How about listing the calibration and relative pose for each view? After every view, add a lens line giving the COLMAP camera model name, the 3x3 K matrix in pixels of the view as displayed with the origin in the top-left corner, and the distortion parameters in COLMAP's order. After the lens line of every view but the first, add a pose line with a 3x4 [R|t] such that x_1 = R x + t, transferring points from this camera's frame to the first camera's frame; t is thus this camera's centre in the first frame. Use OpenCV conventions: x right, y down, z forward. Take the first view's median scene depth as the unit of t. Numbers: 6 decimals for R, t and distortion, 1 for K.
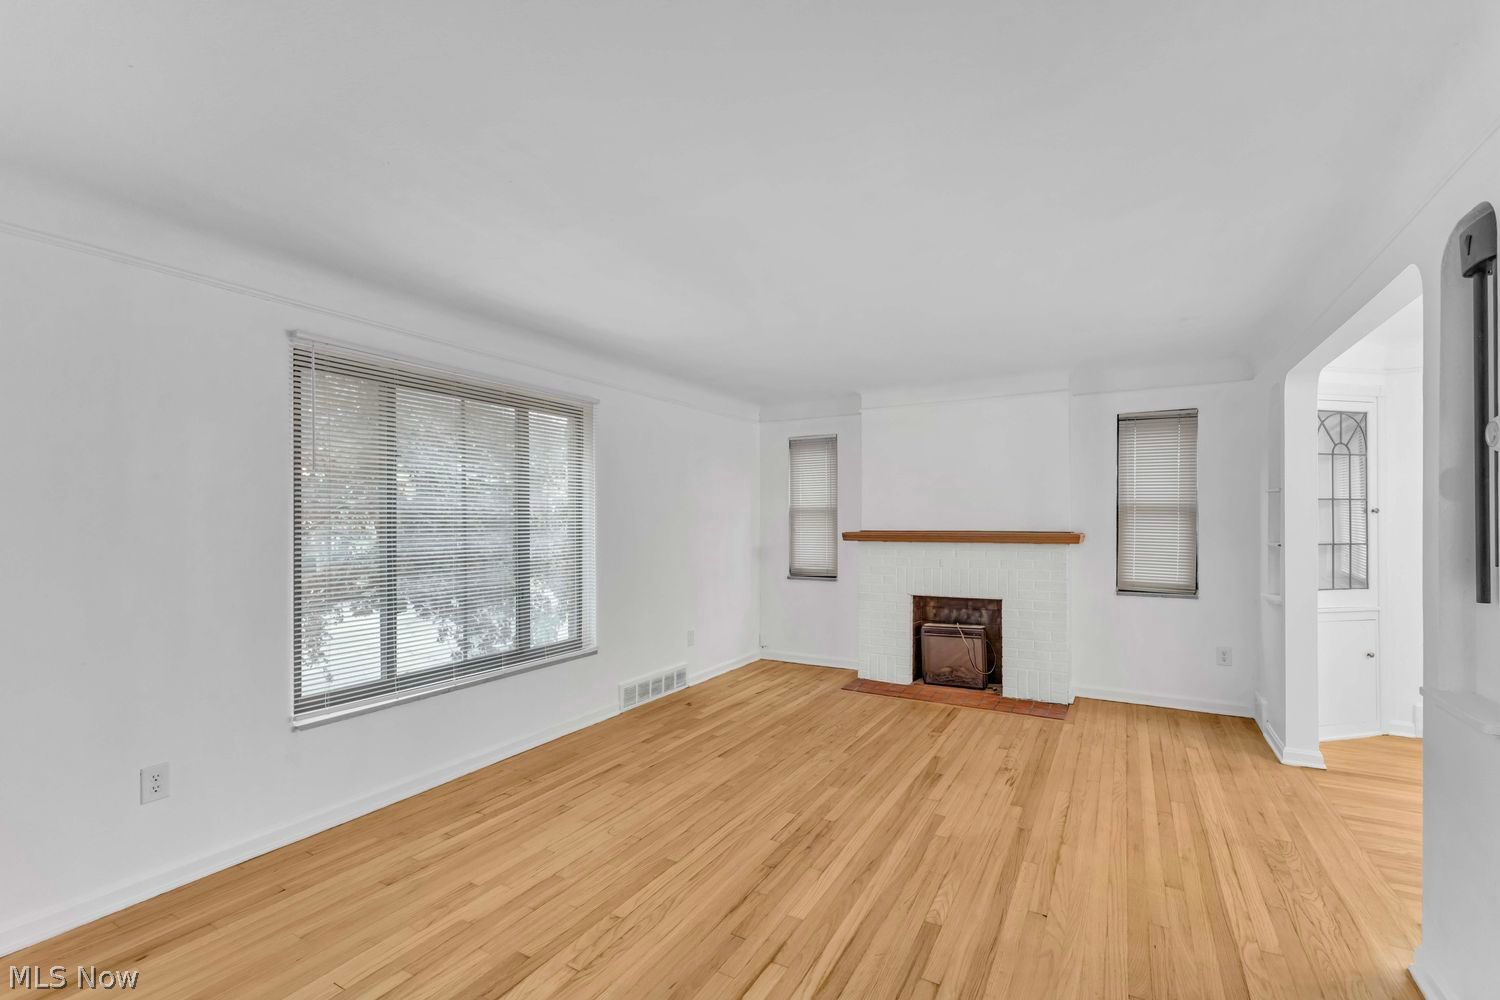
lens RADIAL K [[646.3, 0, 751.7], [0, 646.3, 510.5], [0, 0, 1]] dist [0.008381, -0.001420]
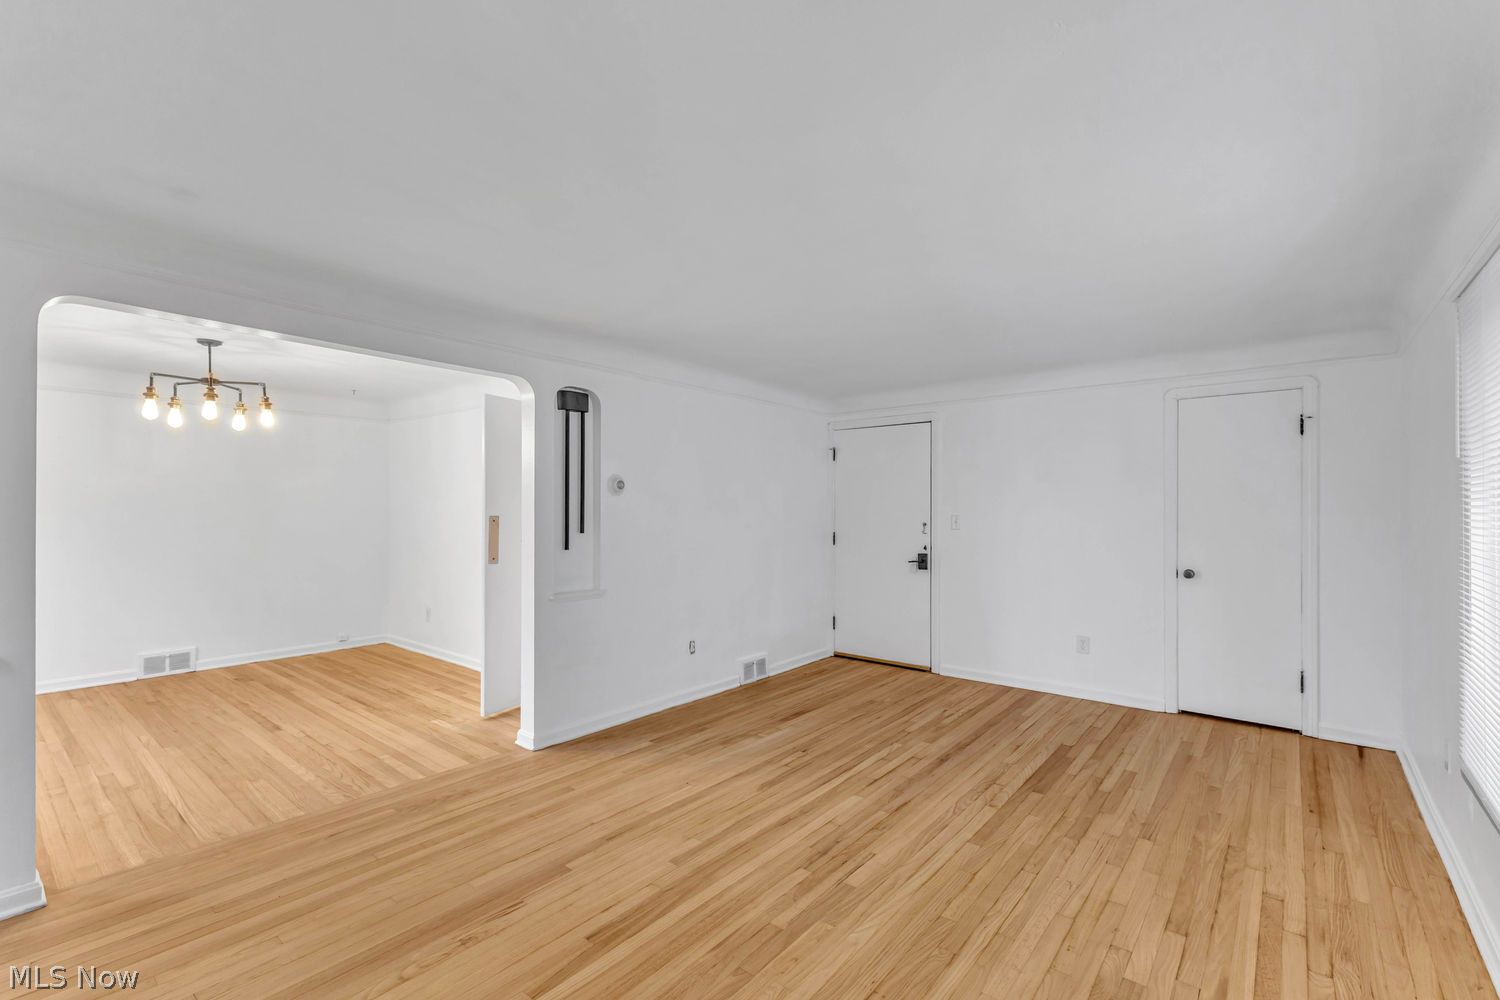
lens RADIAL K [[646.3, 0, 742.3], [0, 646.3, 508.4], [0, 0, 1]] dist [0.008381, -0.001420]
pose [[-0.983921, 0.001187, 0.178600, 0.050950], [-0.001813, 0.999860, -0.016631, 0.019008], [-0.178594, -0.016687, -0.983781, 1.941000]]
